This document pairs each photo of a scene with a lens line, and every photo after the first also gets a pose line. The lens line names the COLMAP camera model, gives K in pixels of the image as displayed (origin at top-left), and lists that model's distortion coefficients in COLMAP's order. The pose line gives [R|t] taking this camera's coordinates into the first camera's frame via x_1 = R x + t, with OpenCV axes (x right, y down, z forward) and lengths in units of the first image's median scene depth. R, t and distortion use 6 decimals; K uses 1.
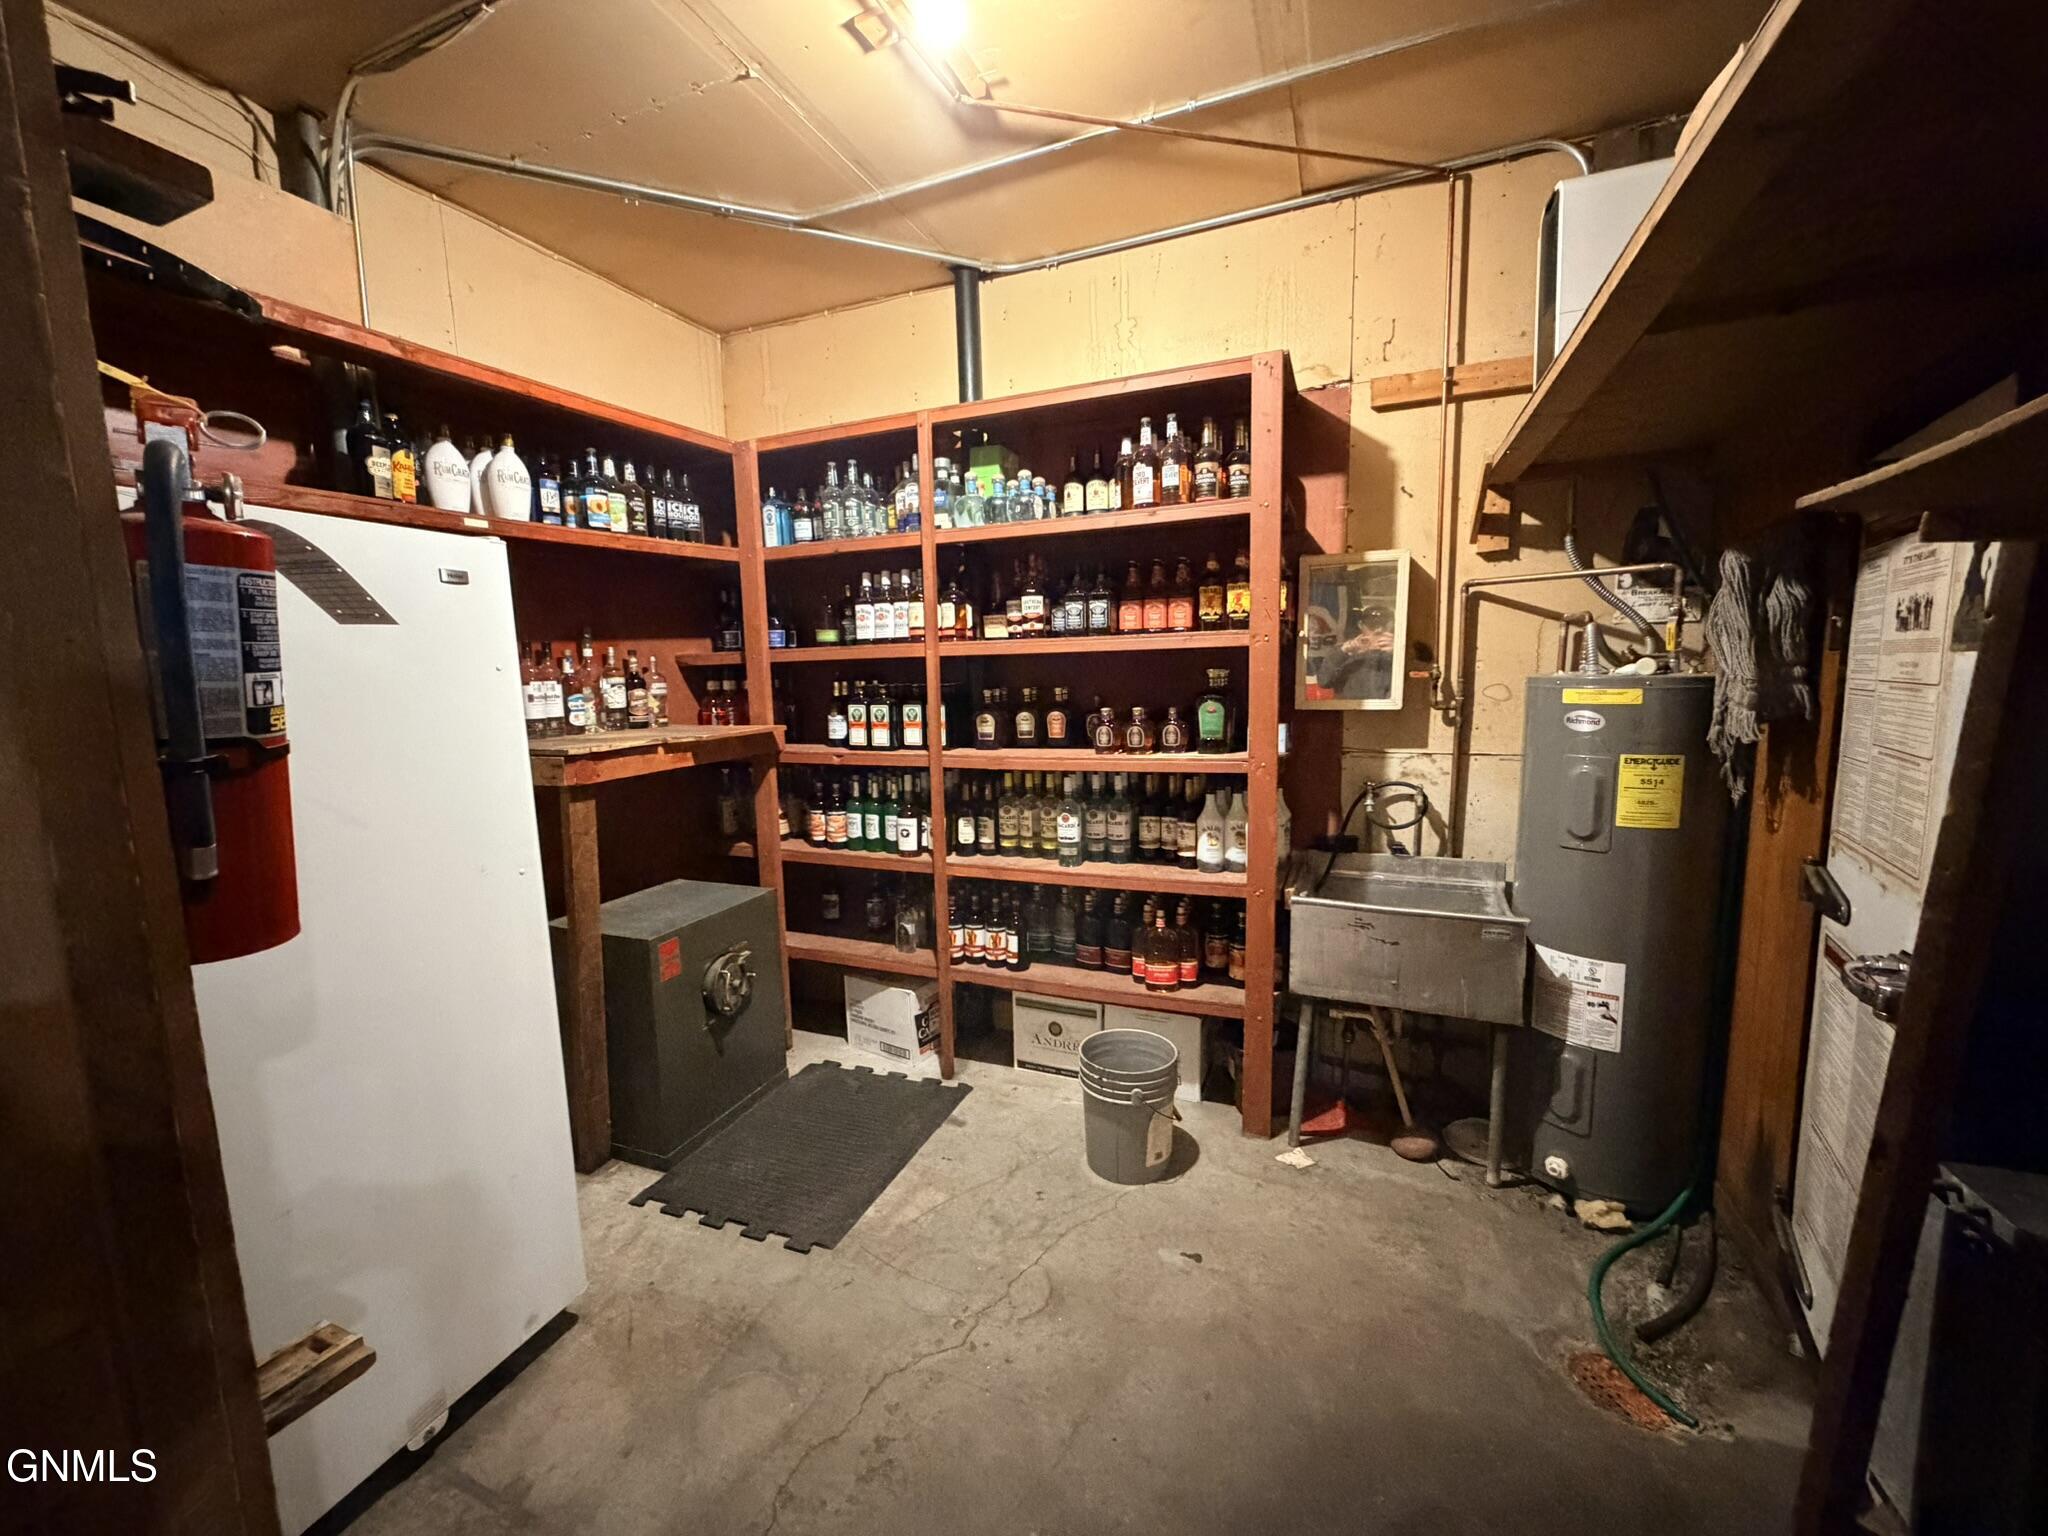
lens RADIAL K [[815.1, 0, 1021.7], [0, 815.1, 767.4], [0, 0, 1]] dist [-0.000723, 0.000569]
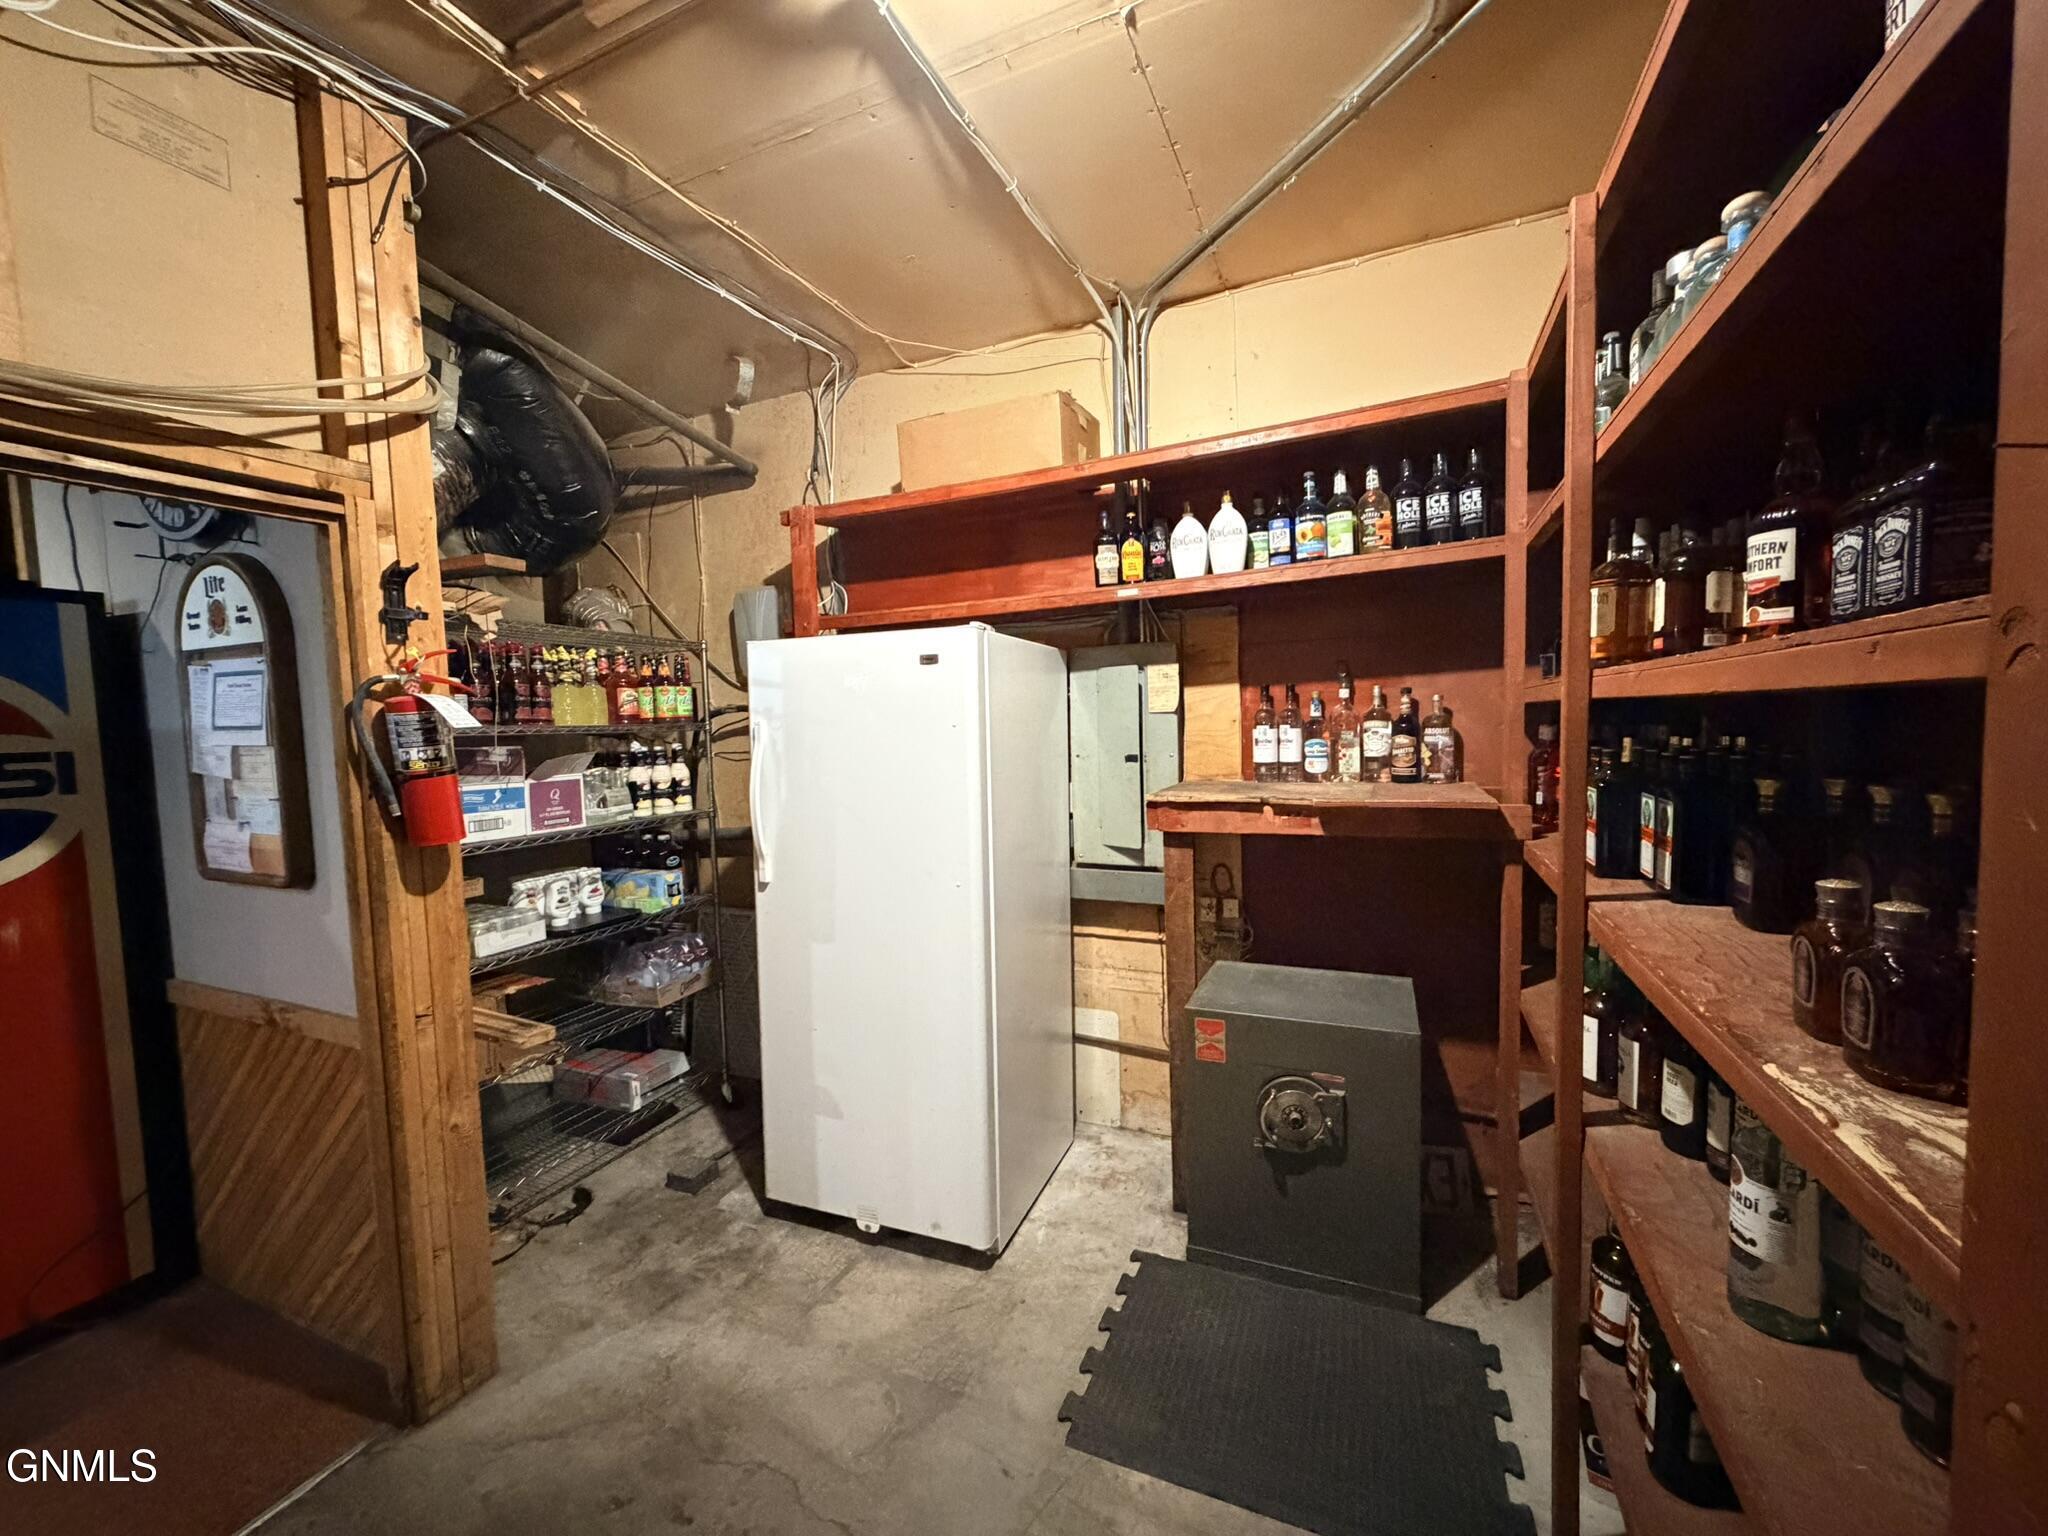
lens RADIAL K [[815.1, 0, 1024.0], [0, 815.1, 767.6], [0, 0, 1]] dist [-0.000723, 0.000569]
pose [[-0.031181, 0.086995, -0.995721, 0.415050], [-0.094877, 0.991449, 0.089593, -0.115998], [0.995001, 0.097264, -0.022660, 0.735254]]
